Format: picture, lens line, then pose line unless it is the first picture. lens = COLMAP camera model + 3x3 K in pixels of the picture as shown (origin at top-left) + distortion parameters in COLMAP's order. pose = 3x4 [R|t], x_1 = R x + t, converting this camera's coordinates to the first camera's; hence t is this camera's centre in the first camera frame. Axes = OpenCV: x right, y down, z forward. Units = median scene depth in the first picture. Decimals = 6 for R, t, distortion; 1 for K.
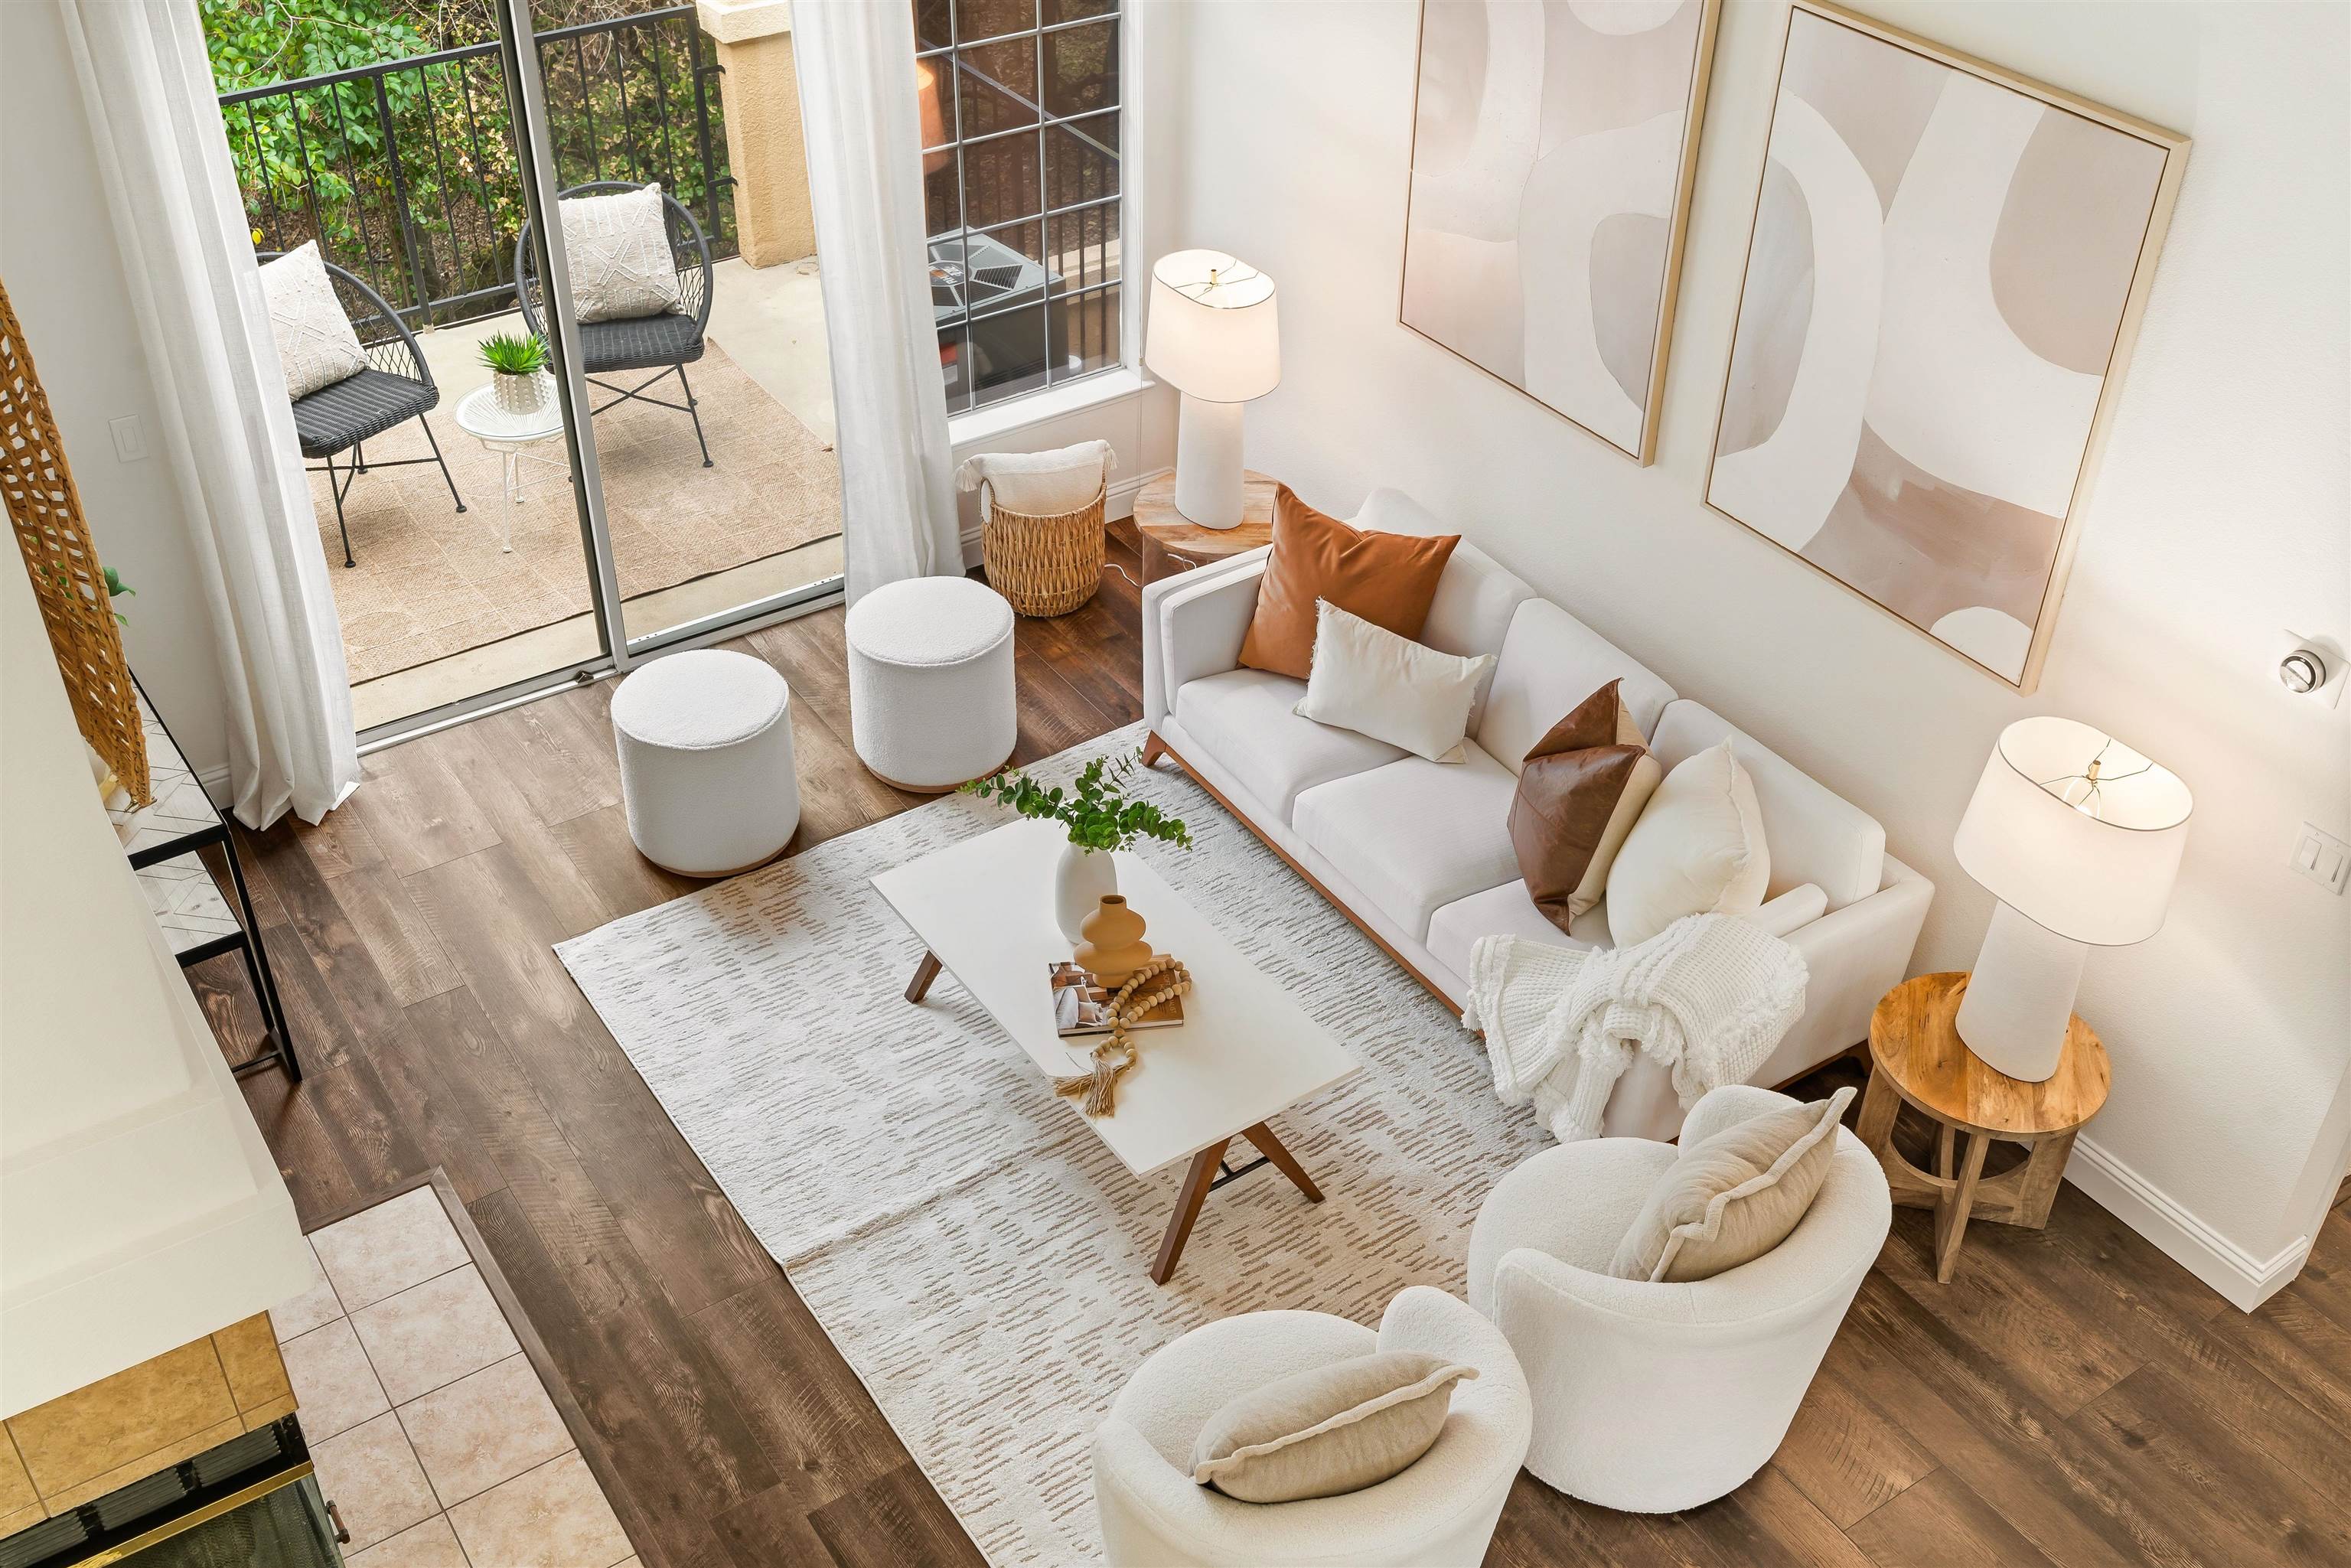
lens RADIAL K [[2296.7, 0, 1177.0], [0, 2296.7, 778.0], [0, 0, 1]] dist [0.011100, 0.000000]
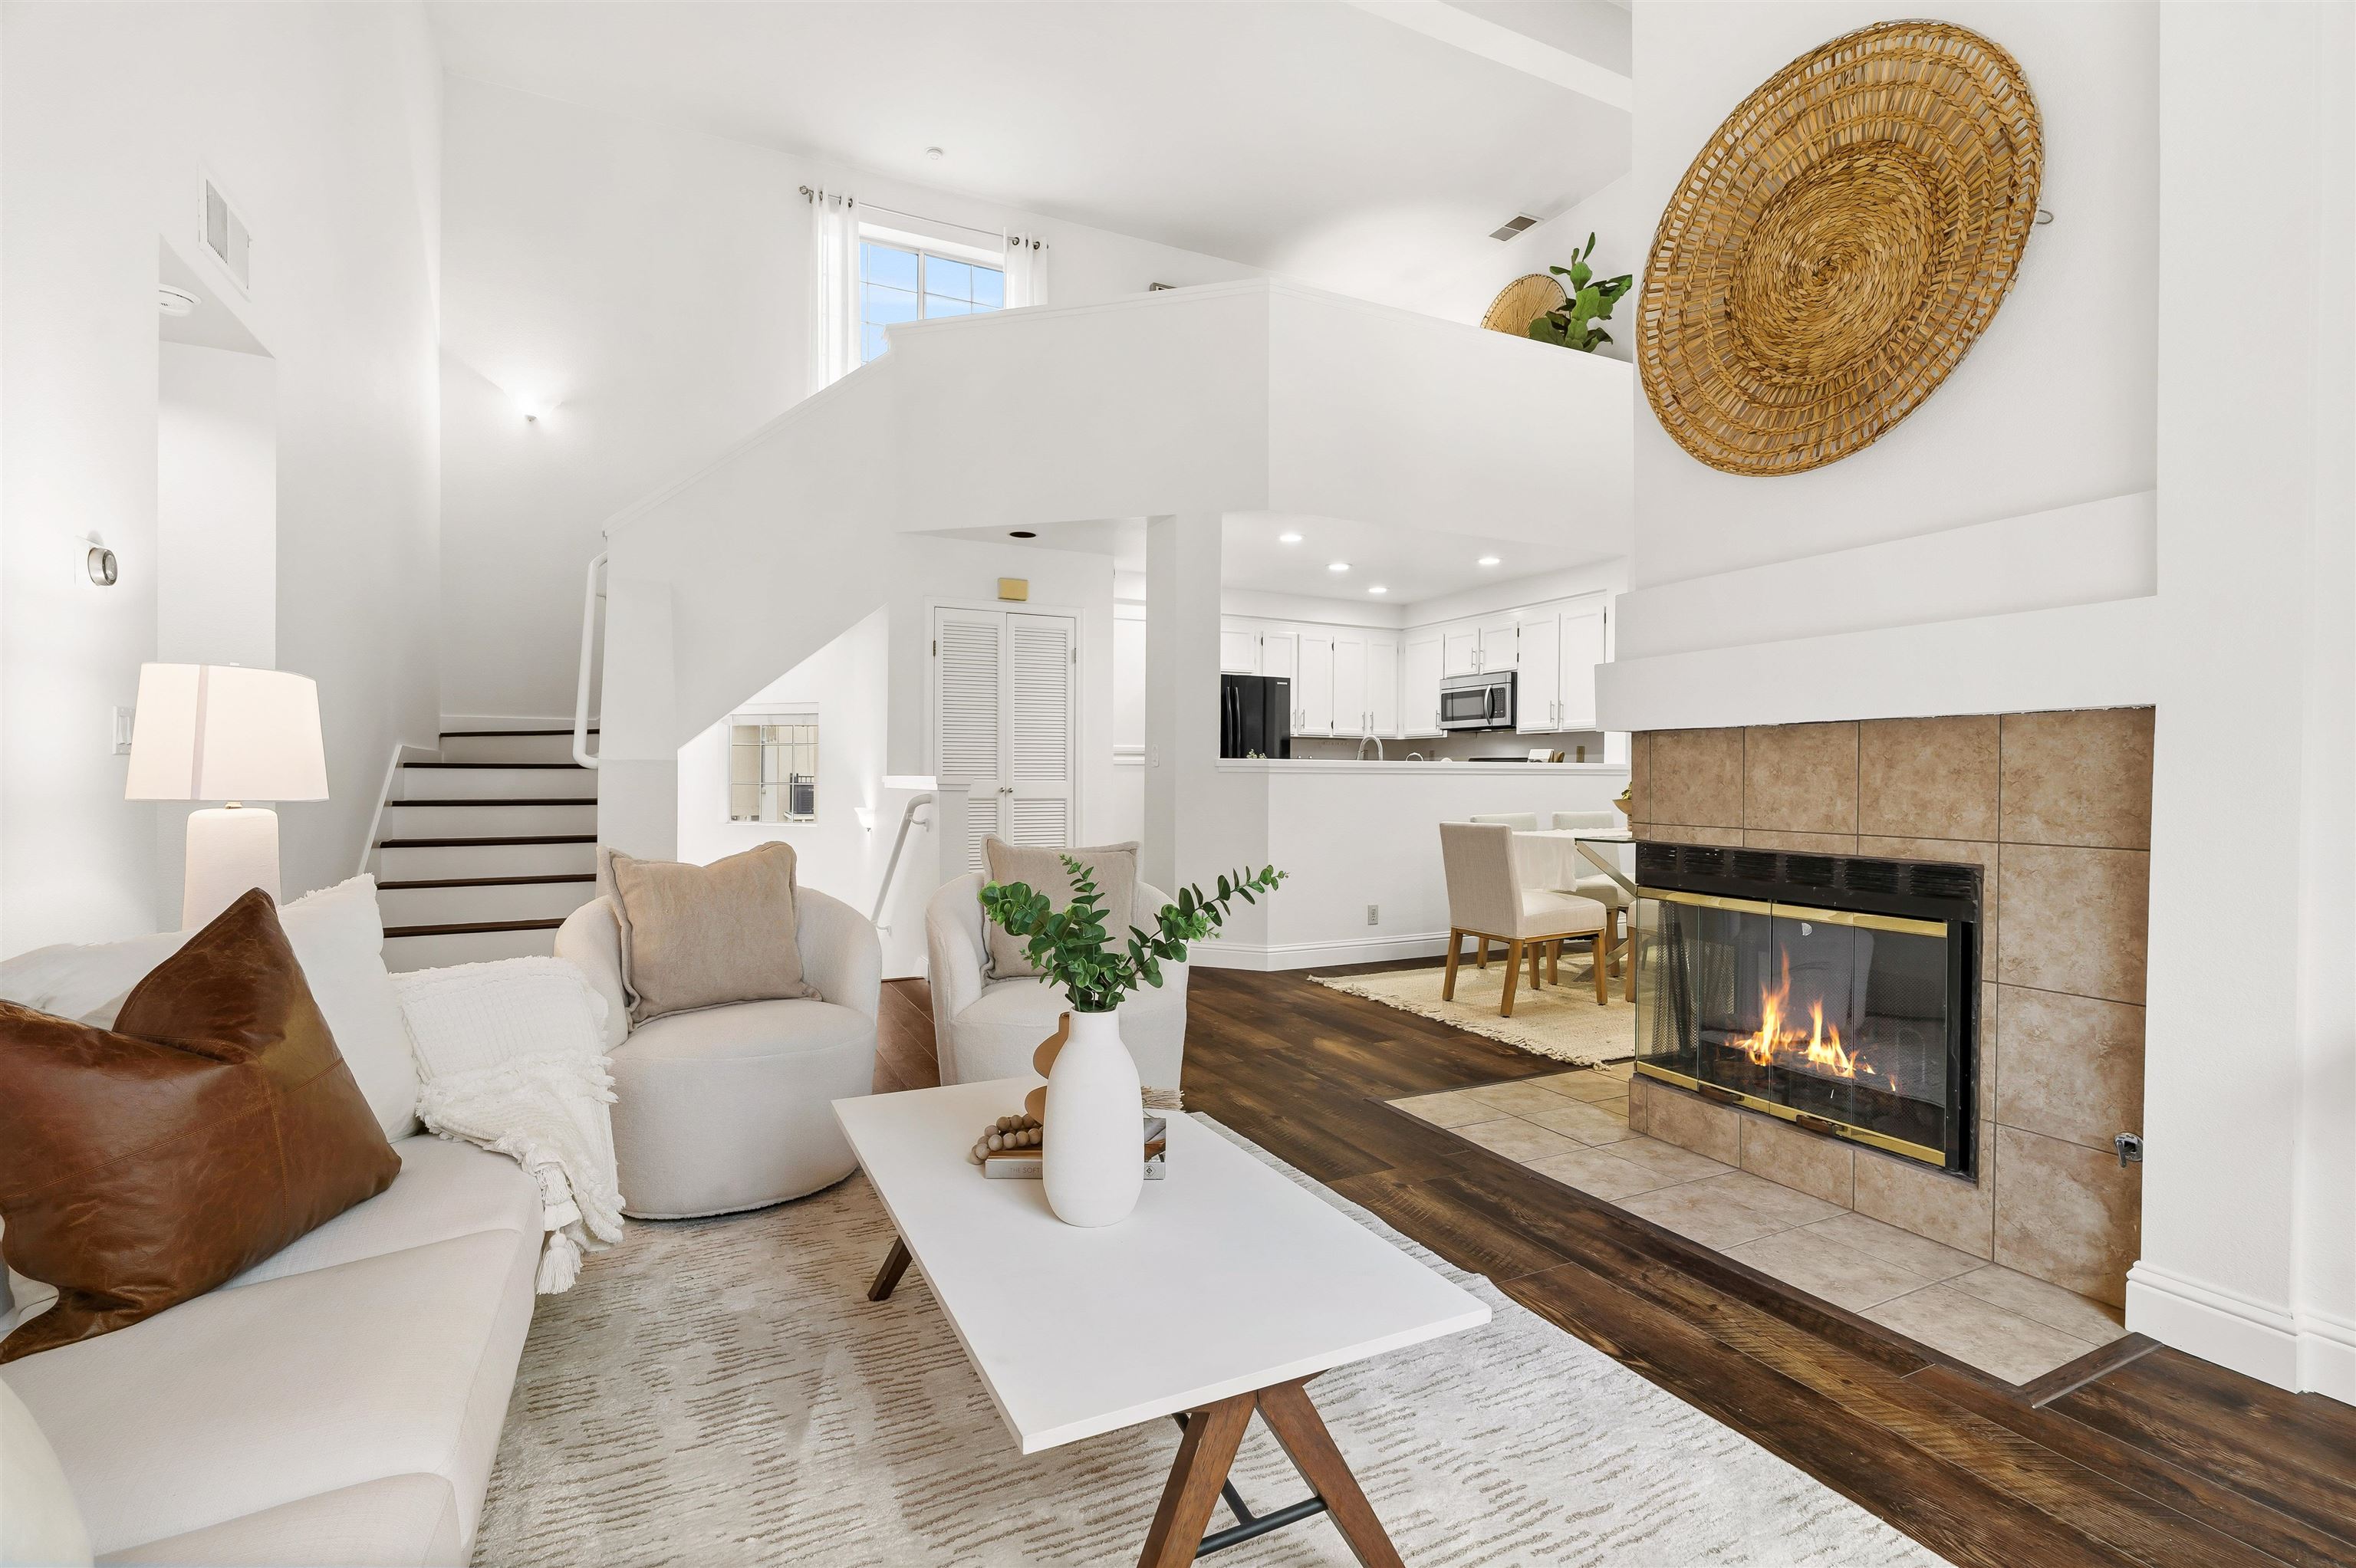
lens RADIAL K [[1081.8, 0, 1170.4], [0, 1081.8, 784.8], [0, 0, 1]] dist [-0.010482, 0.002773]
pose [[-0.989629, -0.016736, 0.142666, -0.103999], [0.072332, 0.800022, 0.595594, -0.206990], [-0.124104, 0.599737, -0.790515, 1.216490]]
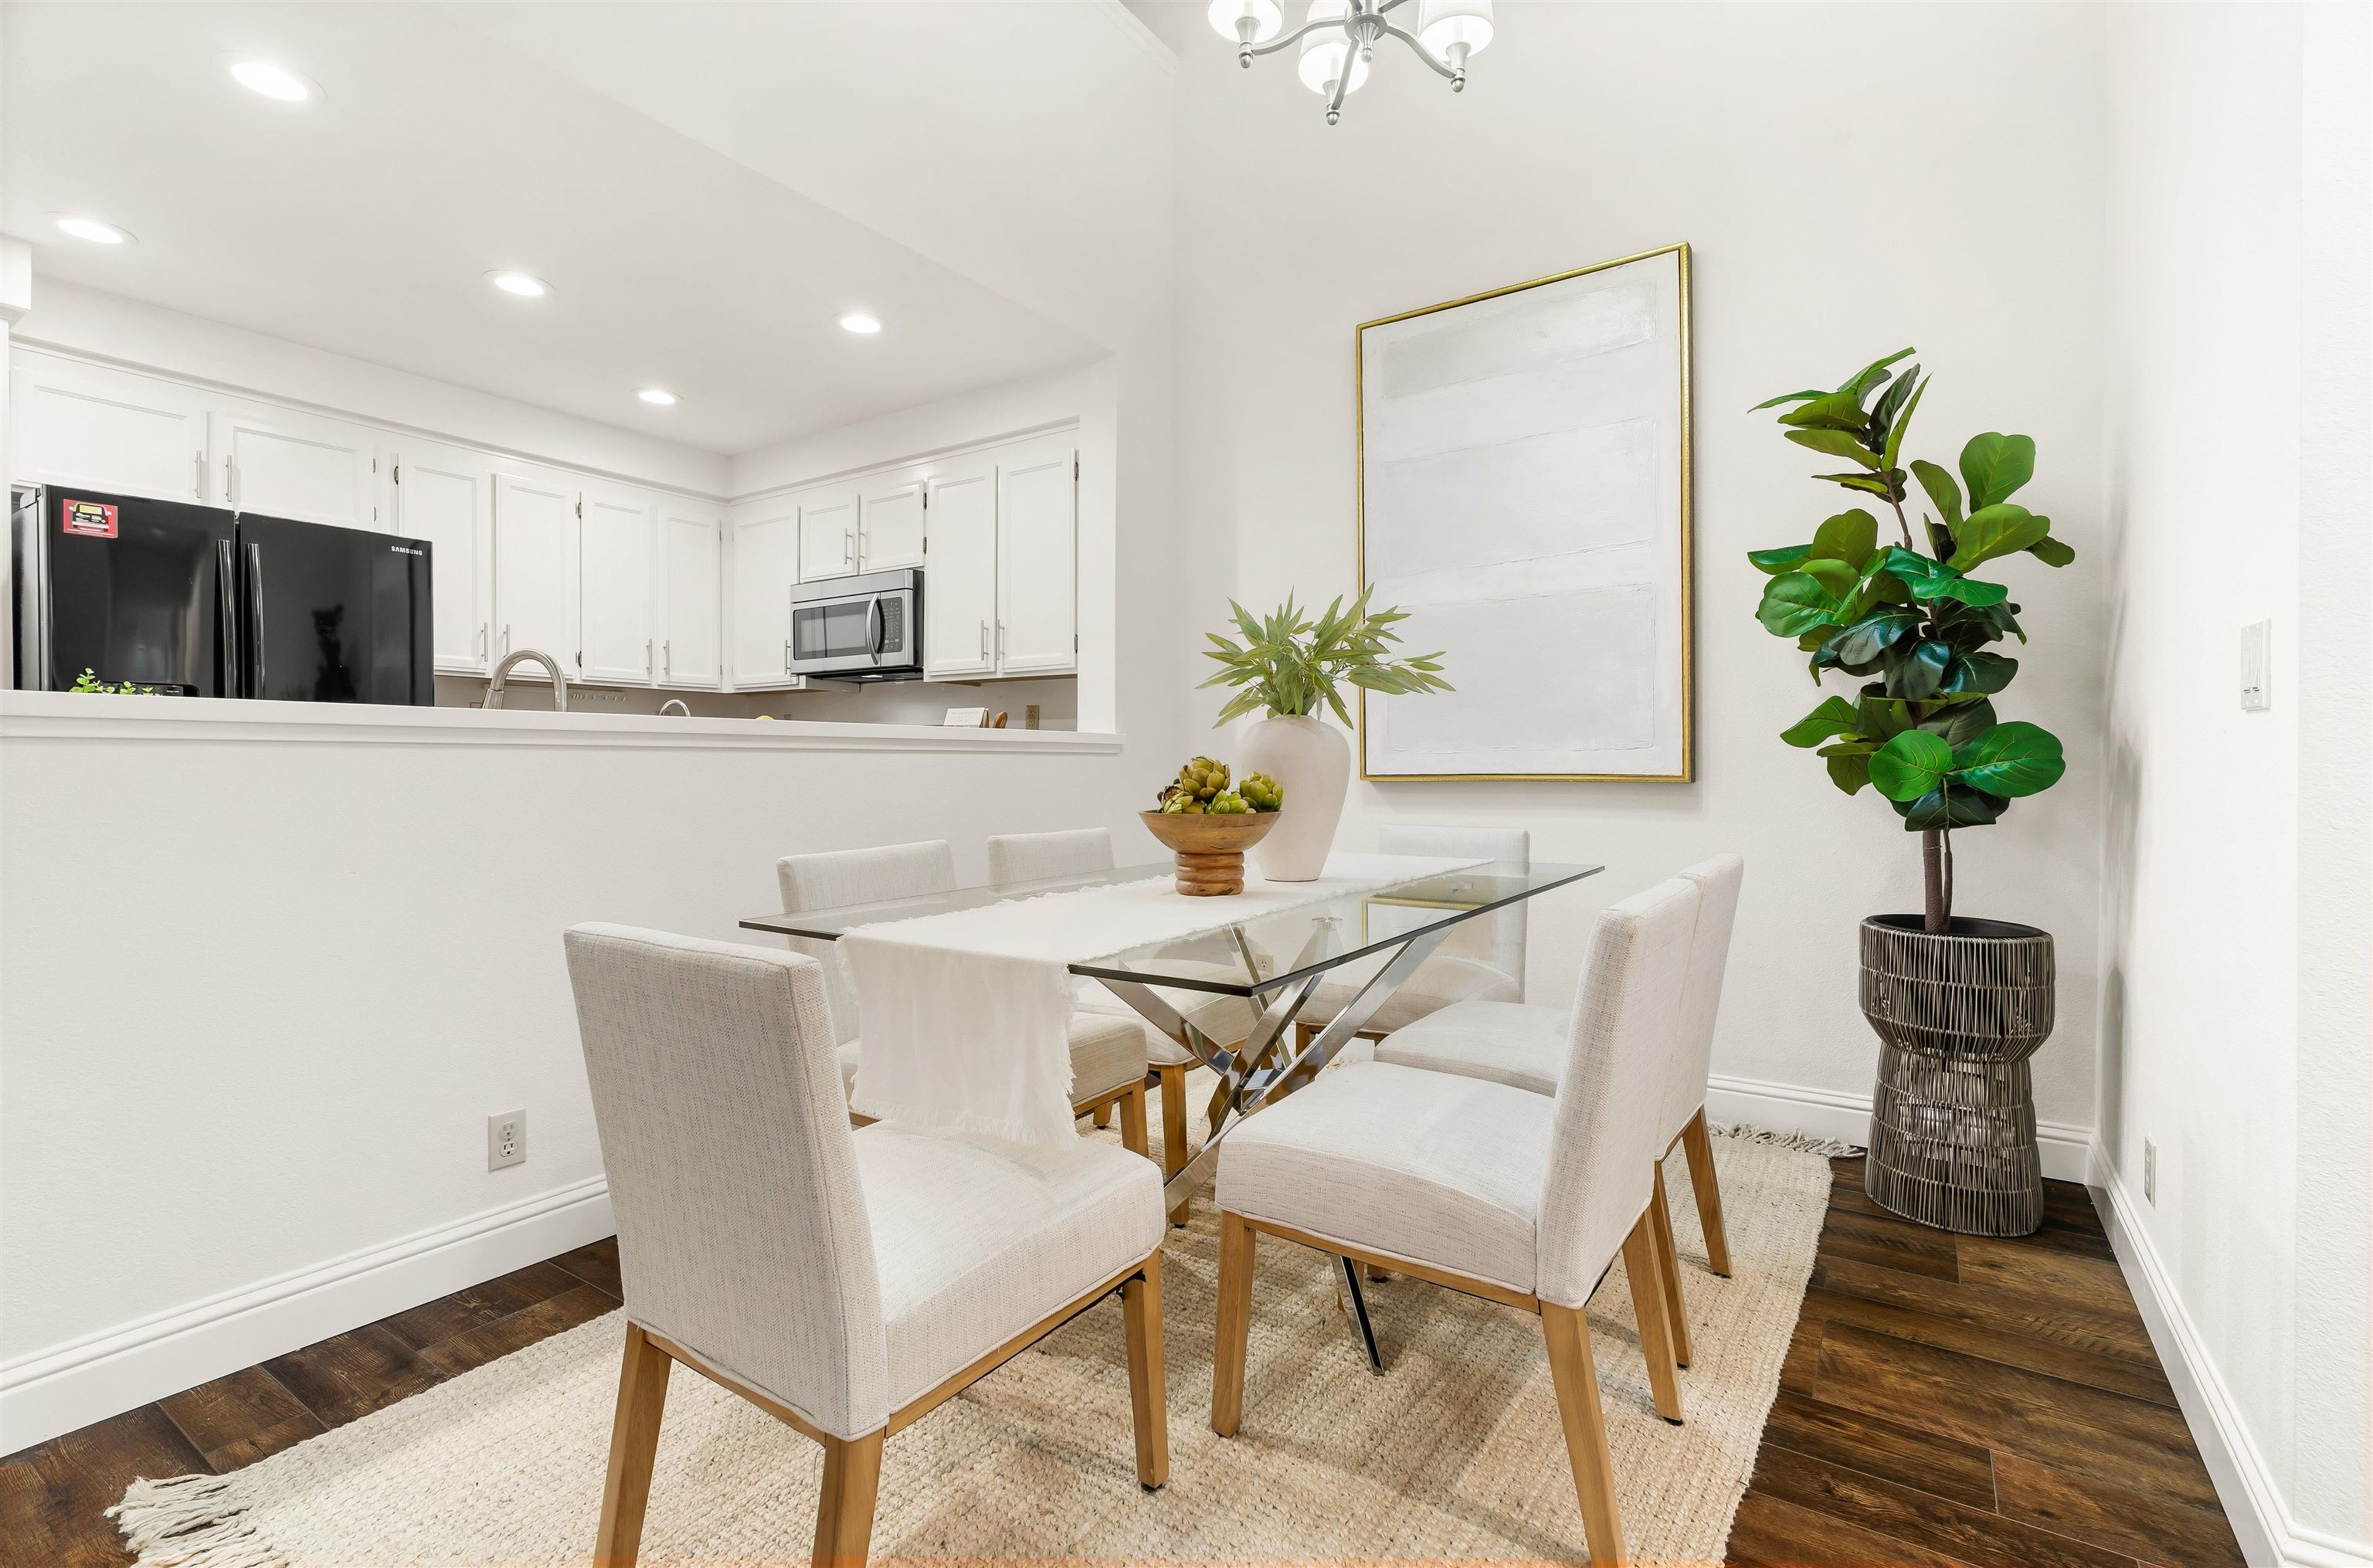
lens RADIAL K [[1089.7, 0, 1166.1], [0, 1089.7, 765.4], [0, 0, 1]] dist [-0.010482, 0.002773]
pose [[-0.930061, -0.009722, -0.367276, -0.228687], [-0.227319, 0.800567, 0.554454, 0.201752], [0.288638, 0.599164, -0.746786, 0.658823]]
